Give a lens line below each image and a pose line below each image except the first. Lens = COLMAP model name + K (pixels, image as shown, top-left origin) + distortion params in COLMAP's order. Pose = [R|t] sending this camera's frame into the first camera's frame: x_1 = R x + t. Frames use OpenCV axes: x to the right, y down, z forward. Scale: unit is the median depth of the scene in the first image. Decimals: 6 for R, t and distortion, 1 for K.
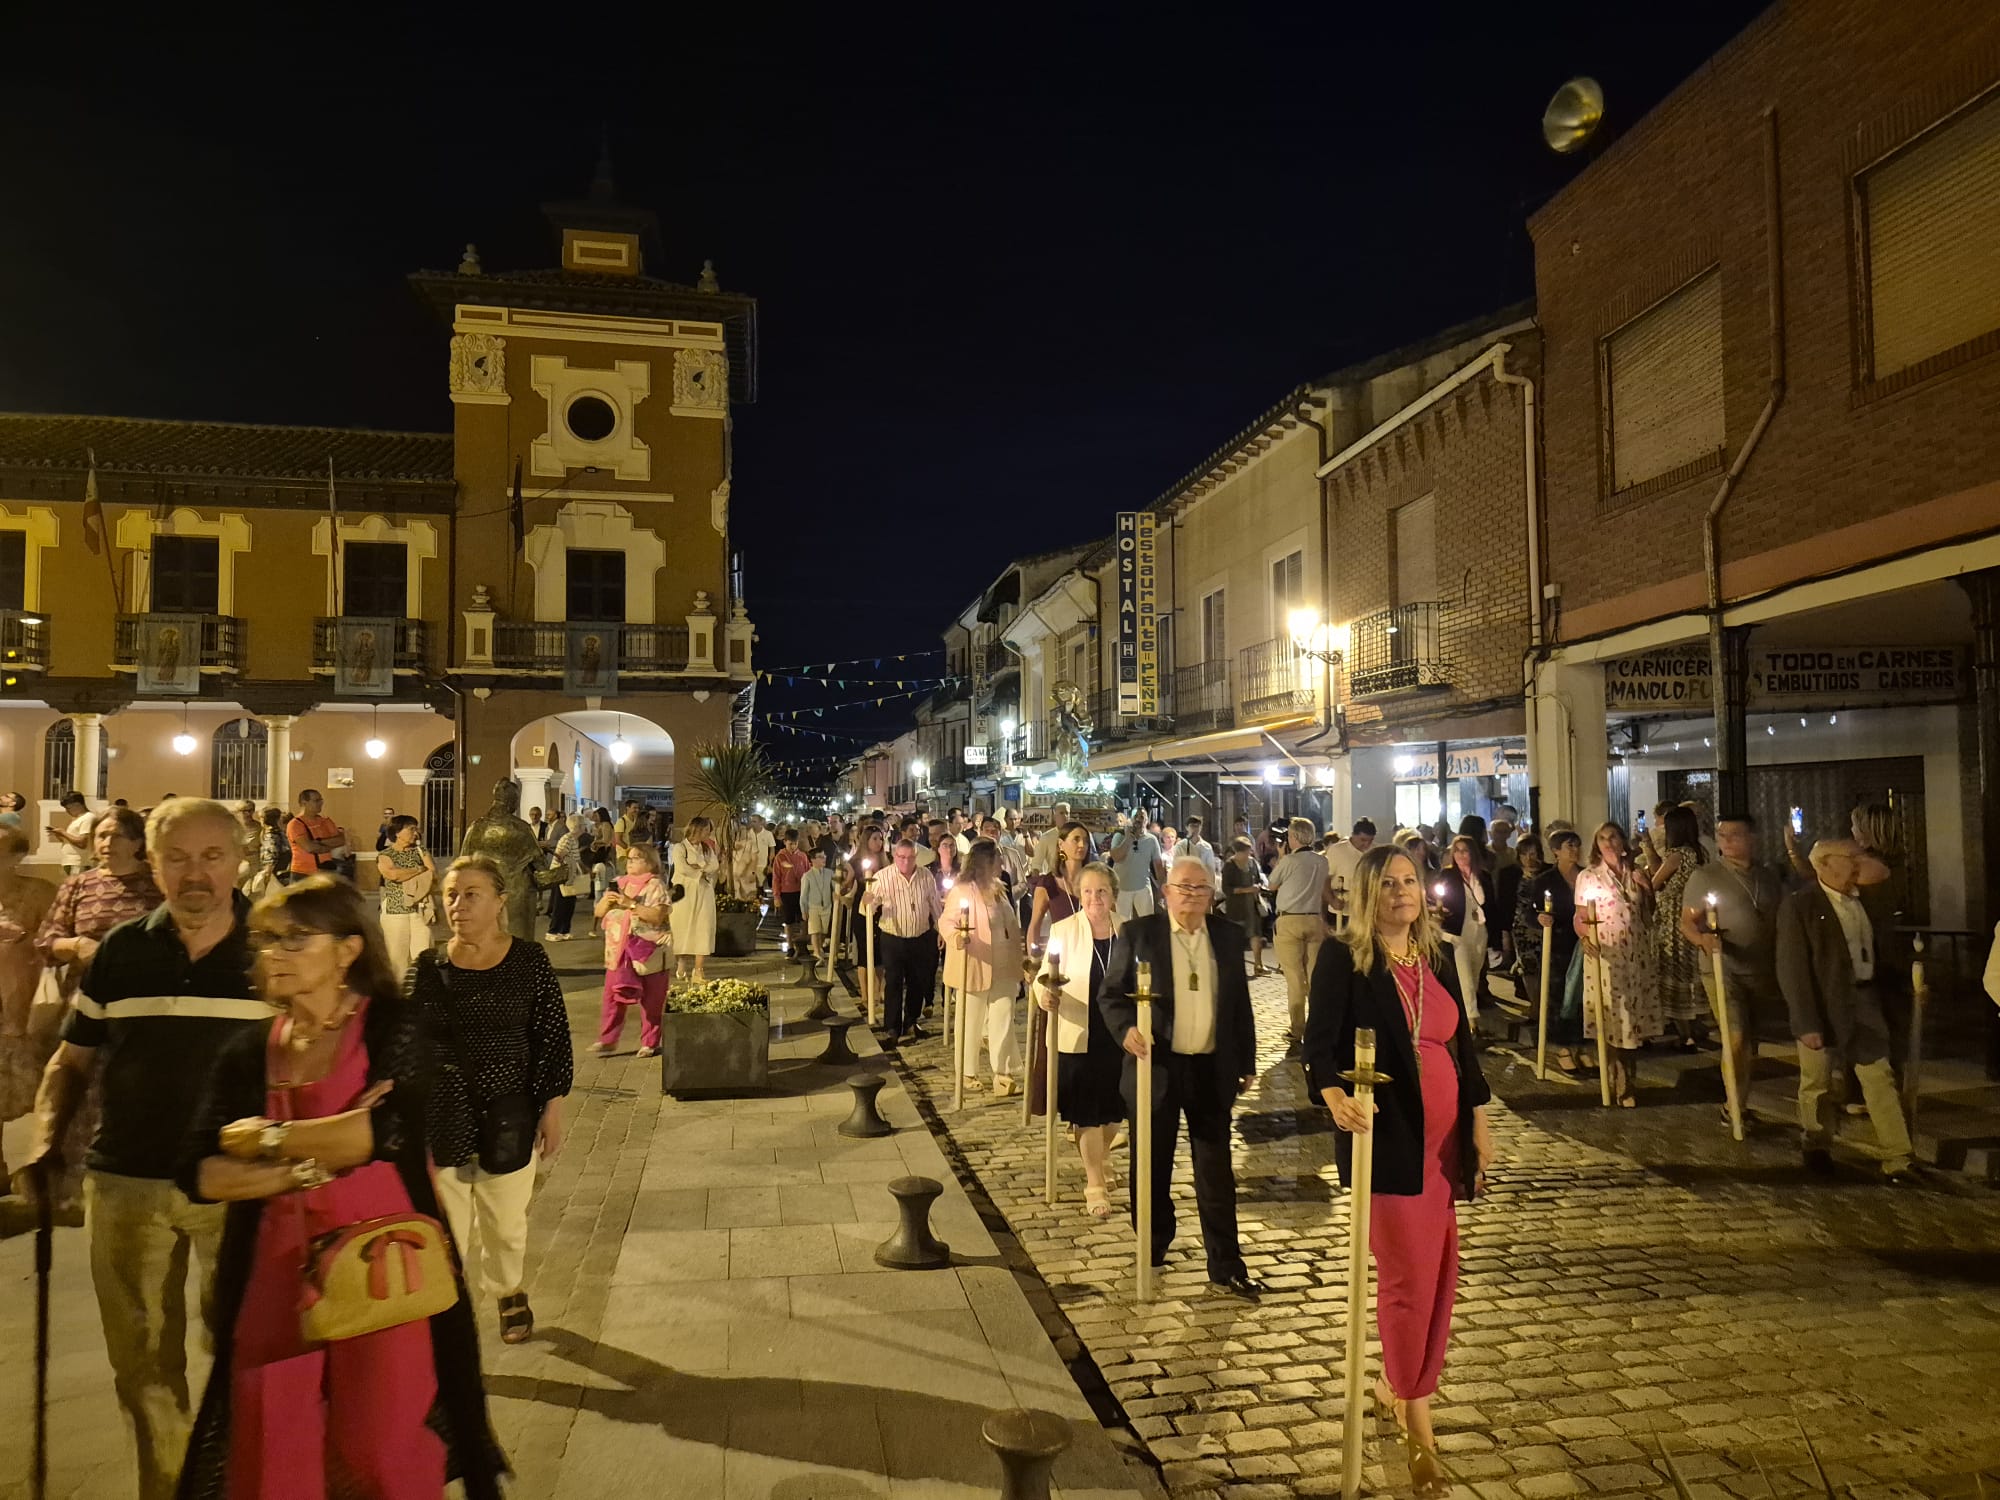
lens RADIAL K [[2637.1, 0, 982.3], [0, 2637.1, 756.2], [0, 0, 1]] dist [0.083565, 0.000000]
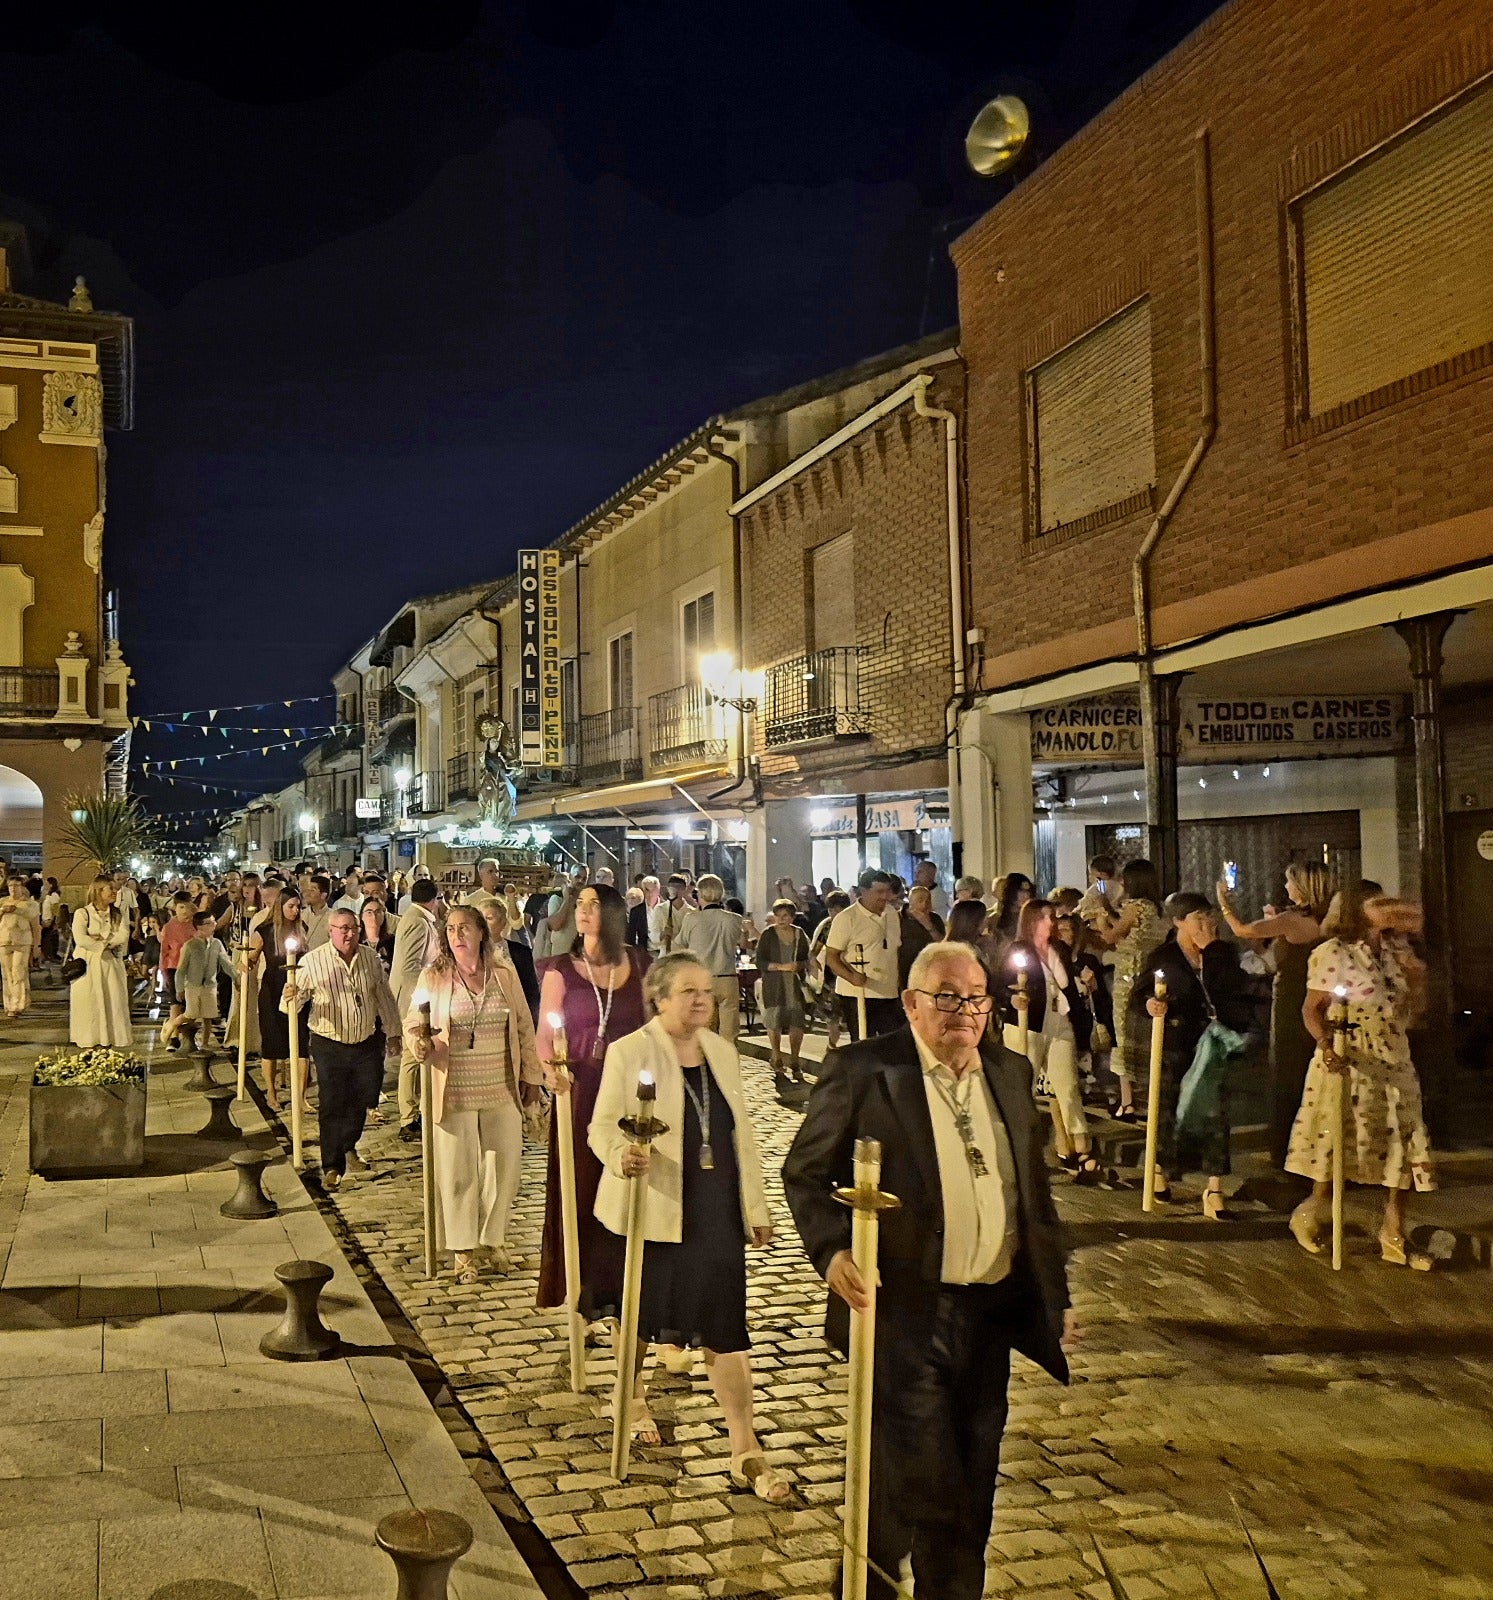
lens RADIAL K [[1871.3, 0, 748.2], [0, 1871.3, 795.7], [0, 0, 1]] dist [-0.096925, 0.000000]
pose [[0.988699, -0.000680, 0.149915, 0.033356], [0.000493, 0.999999, 0.001288, -0.005772], [-0.149915, -0.001199, 0.988698, 0.342804]]
